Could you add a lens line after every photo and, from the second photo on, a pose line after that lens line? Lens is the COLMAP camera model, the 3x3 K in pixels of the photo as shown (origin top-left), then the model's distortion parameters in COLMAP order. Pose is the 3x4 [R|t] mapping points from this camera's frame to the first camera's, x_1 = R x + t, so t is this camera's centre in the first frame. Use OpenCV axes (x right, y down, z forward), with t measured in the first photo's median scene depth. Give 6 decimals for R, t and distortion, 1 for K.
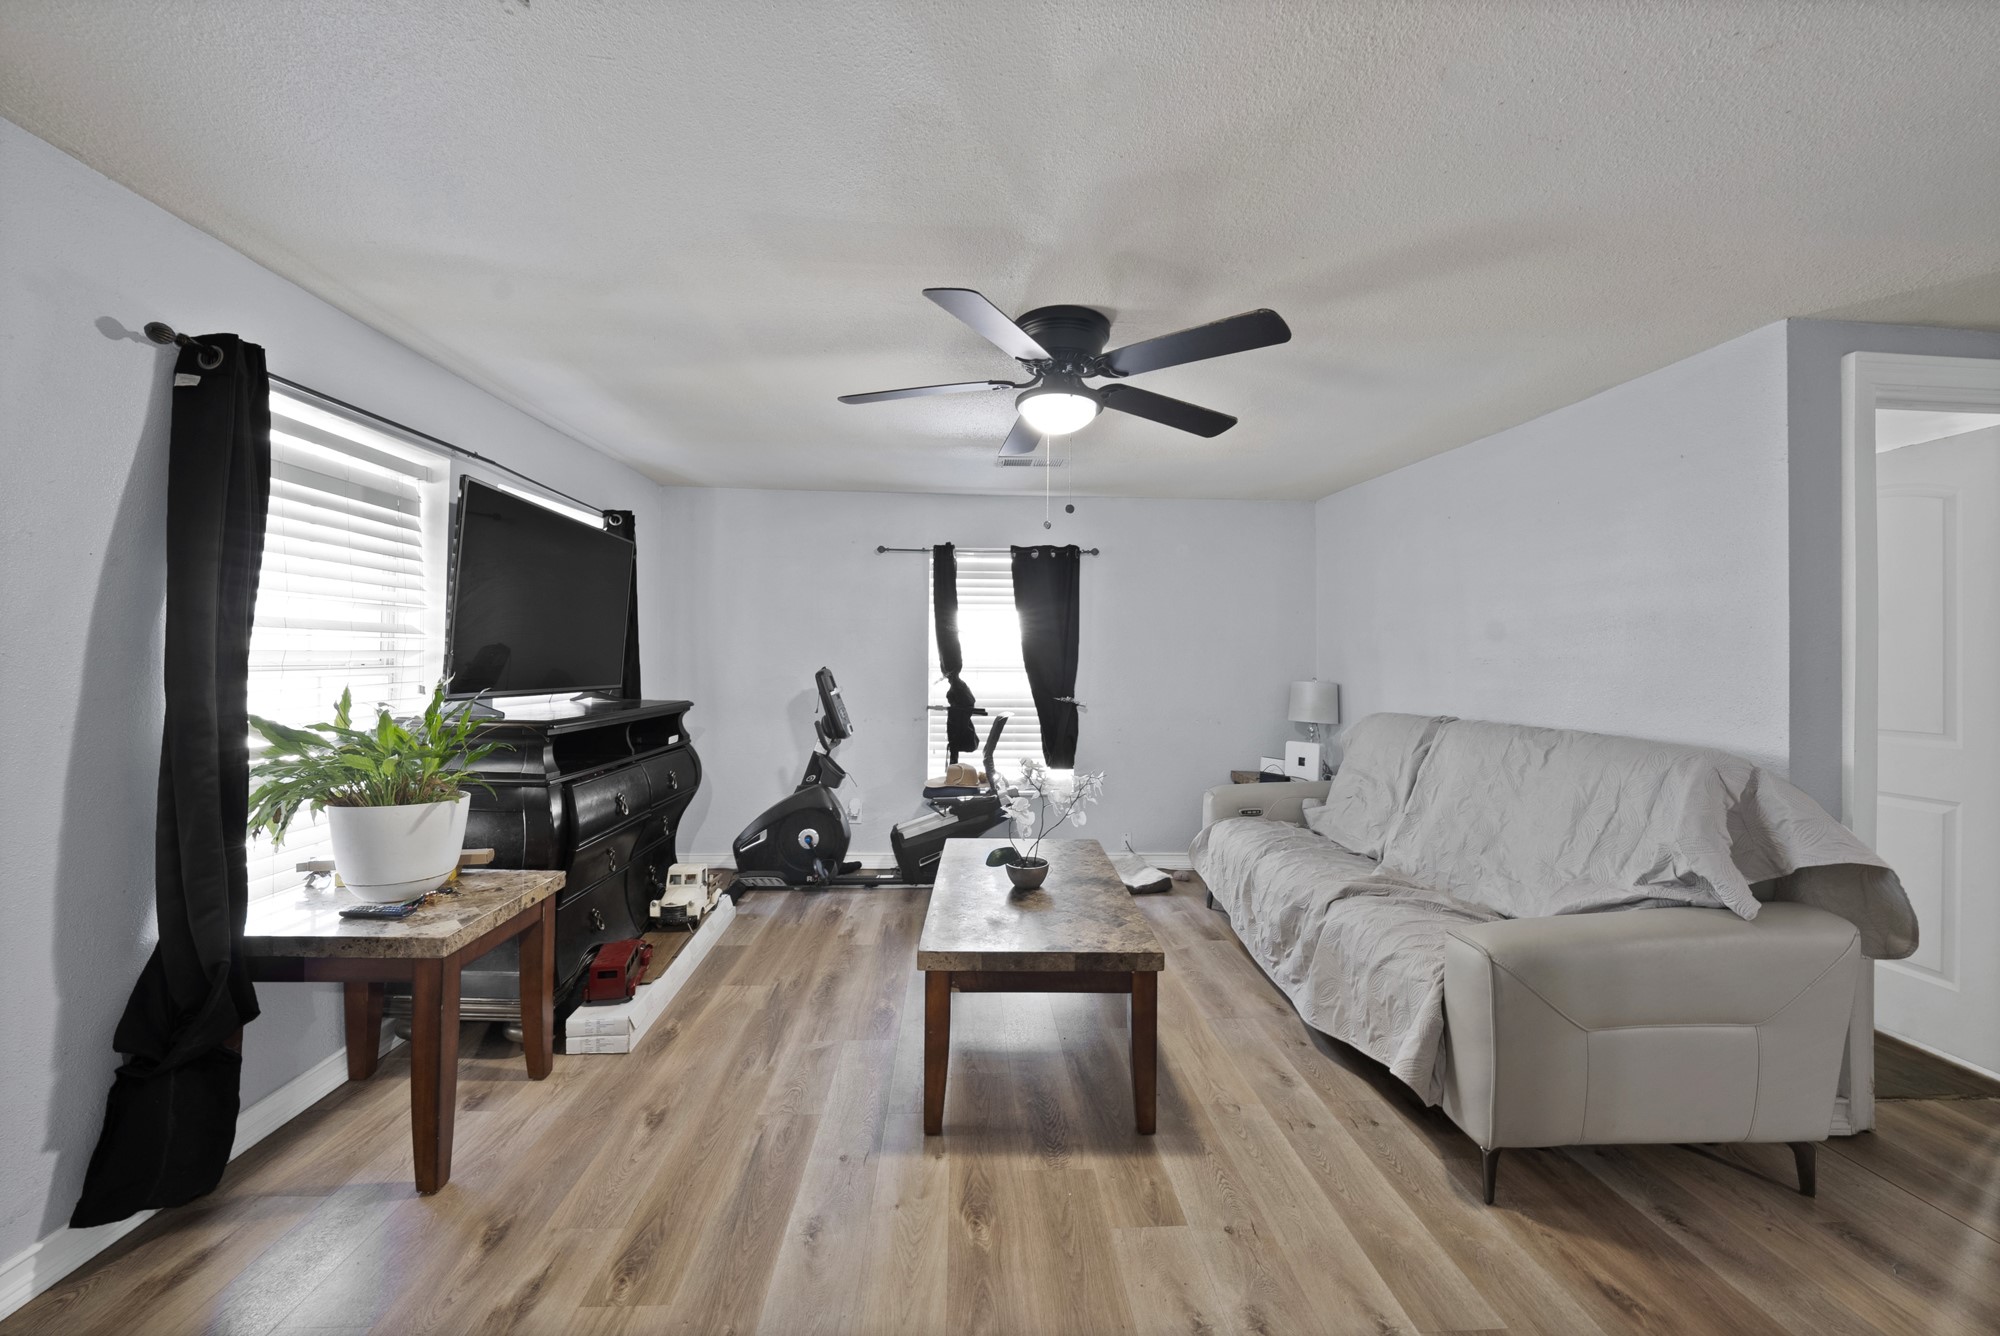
lens RADIAL K [[715.0, 0, 985.5], [0, 715.0, 666.6], [0, 0, 1]] dist [-0.033584, 0.007760]
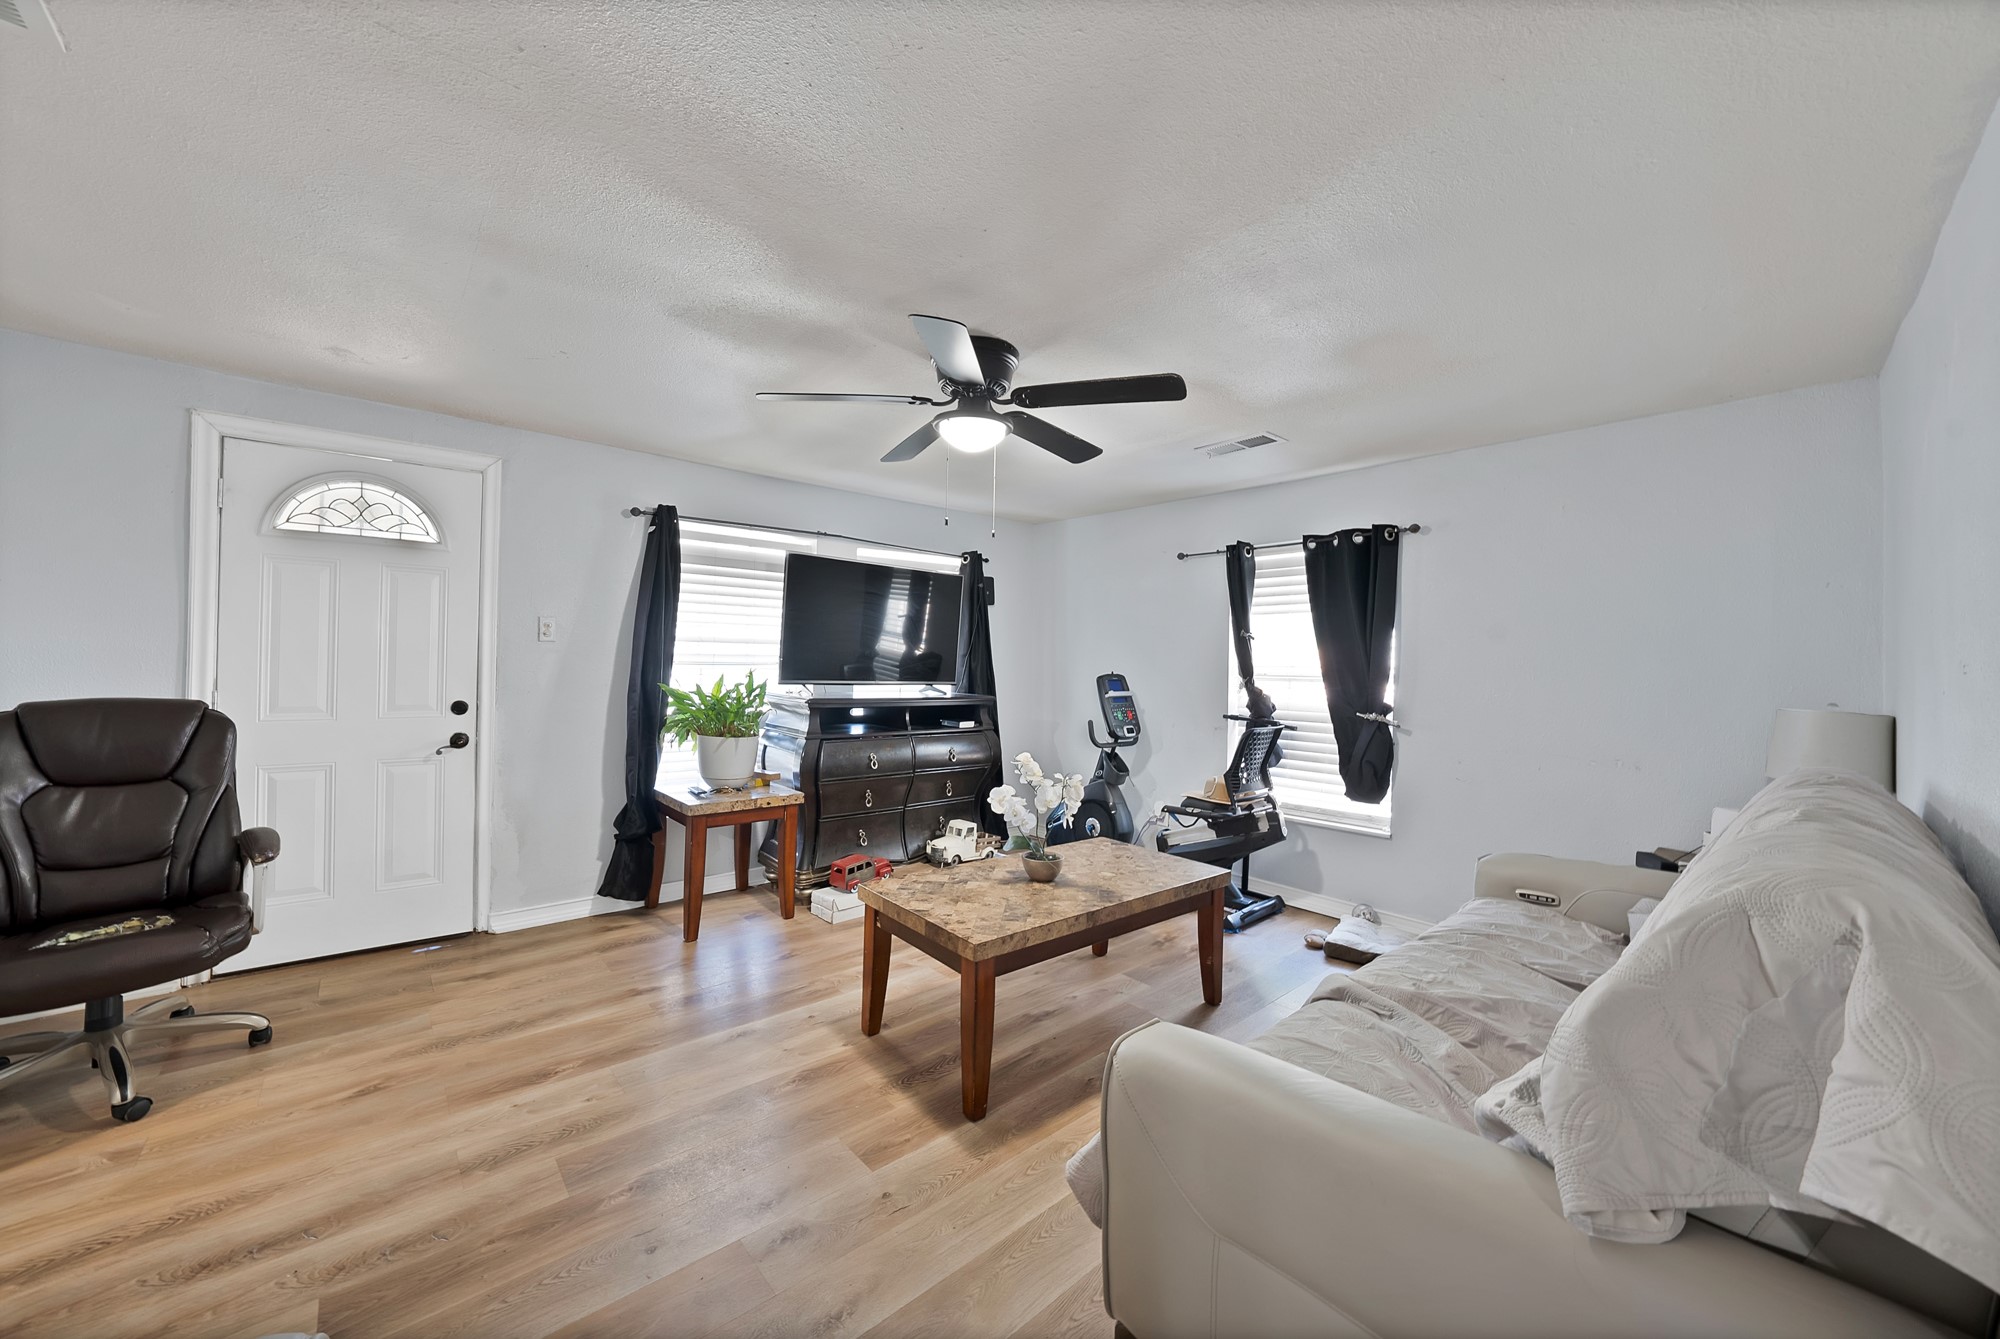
lens RADIAL K [[715.4, 0, 992.0], [0, 715.4, 663.8], [0, 0, 1]] dist [-0.032445, 0.005604]
pose [[0.630437, 0.003925, -0.776230, 0.631553], [-0.021668, 0.999687, -0.012544, 0.007561], [0.775938, 0.024727, 0.630325, 0.217092]]
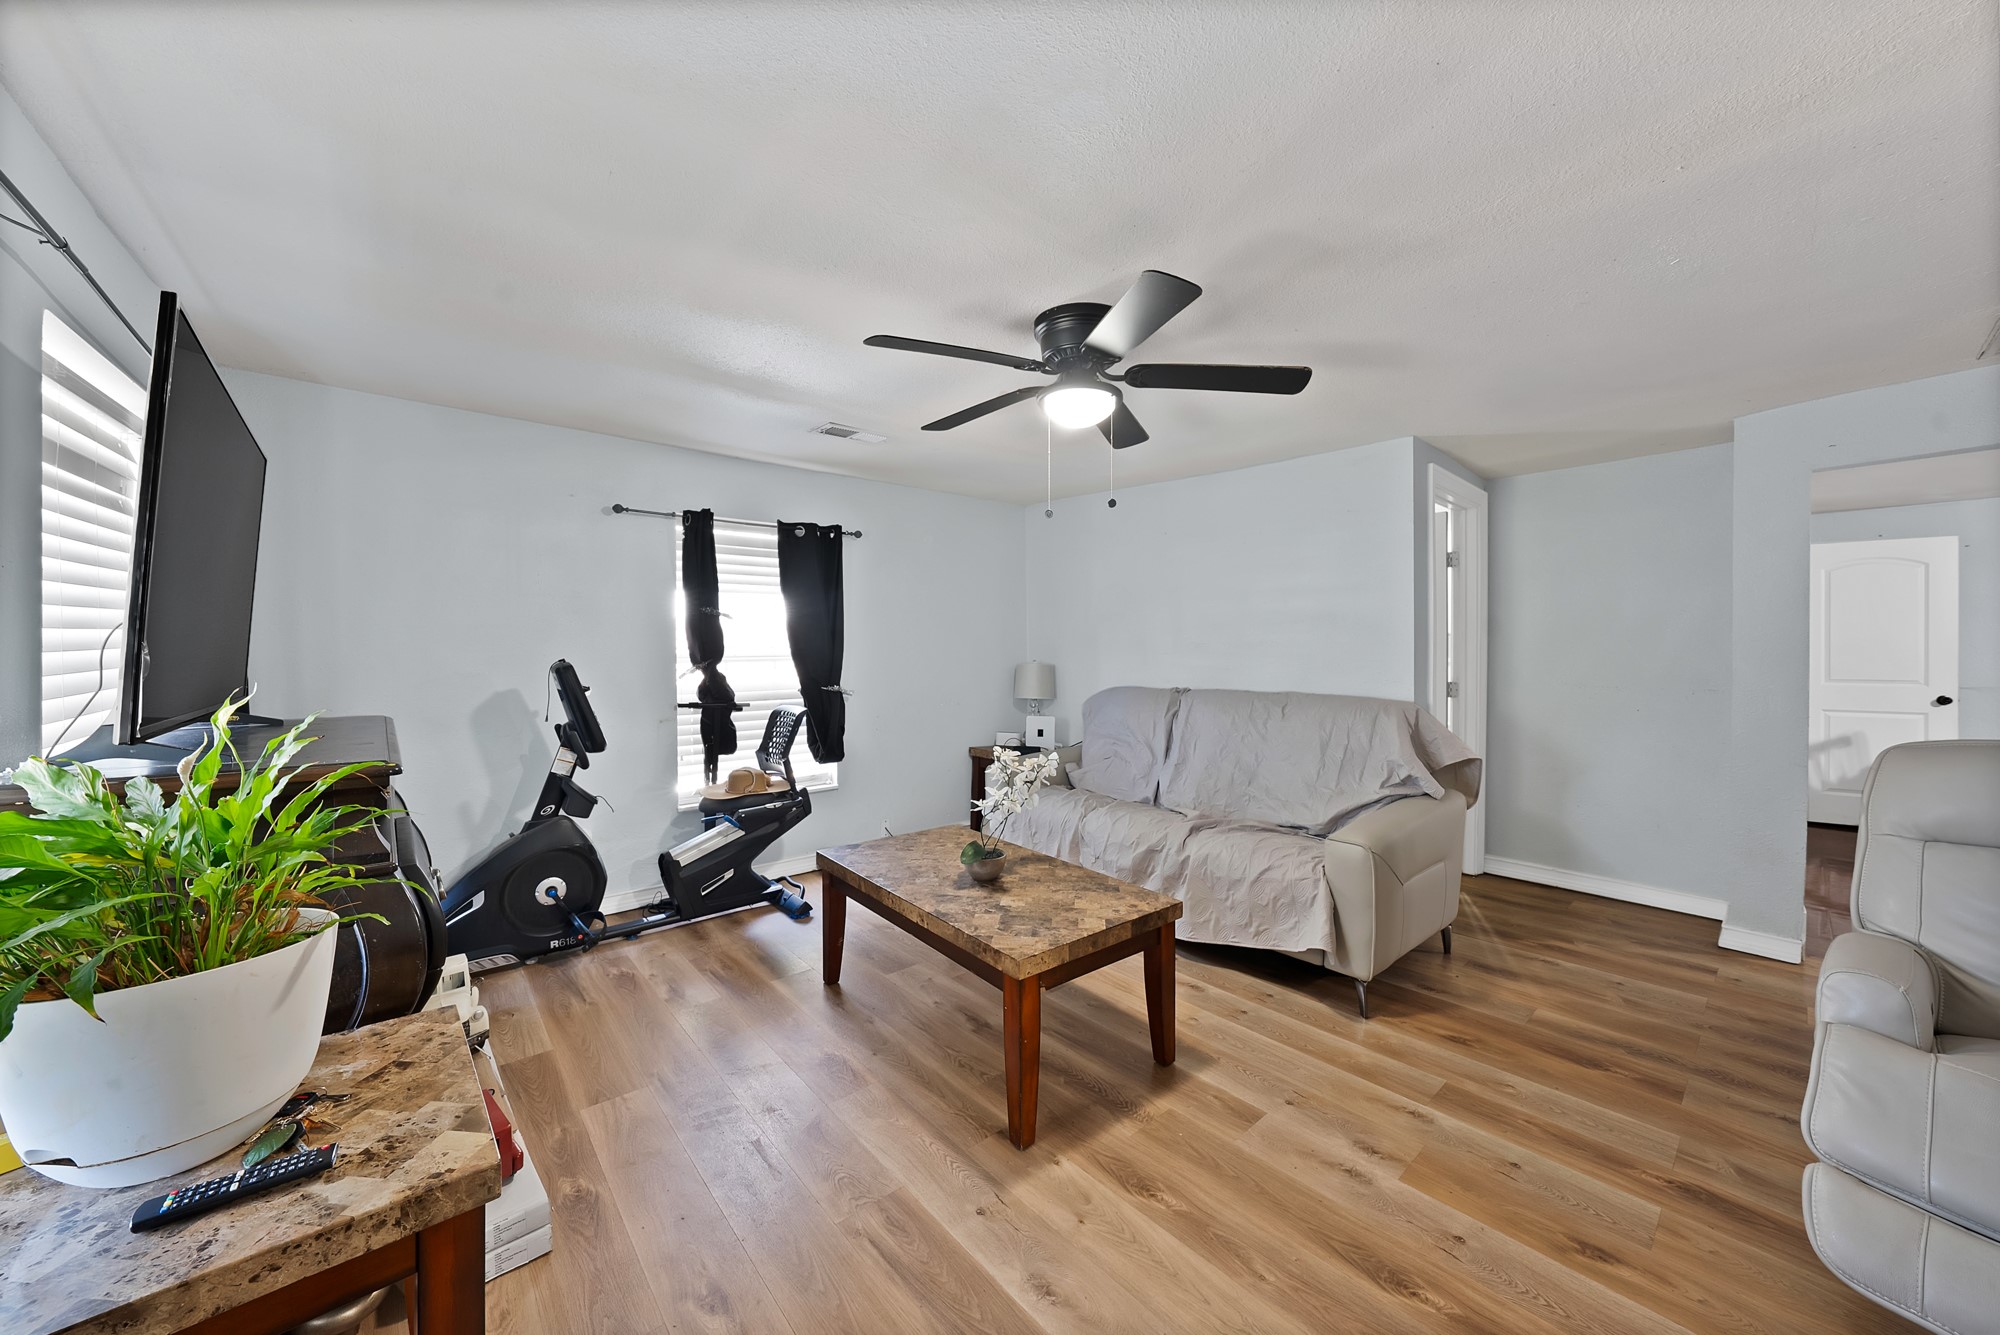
lens RADIAL K [[715.4, 0, 992.0], [0, 715.4, 661.8], [0, 0, 1]] dist [-0.032445, 0.005604]
pose [[0.788617, -0.022777, 0.614463, -0.410389], [0.014358, 0.999723, 0.018631, -0.005863], [-0.614717, -0.005870, 0.788726, 0.169856]]
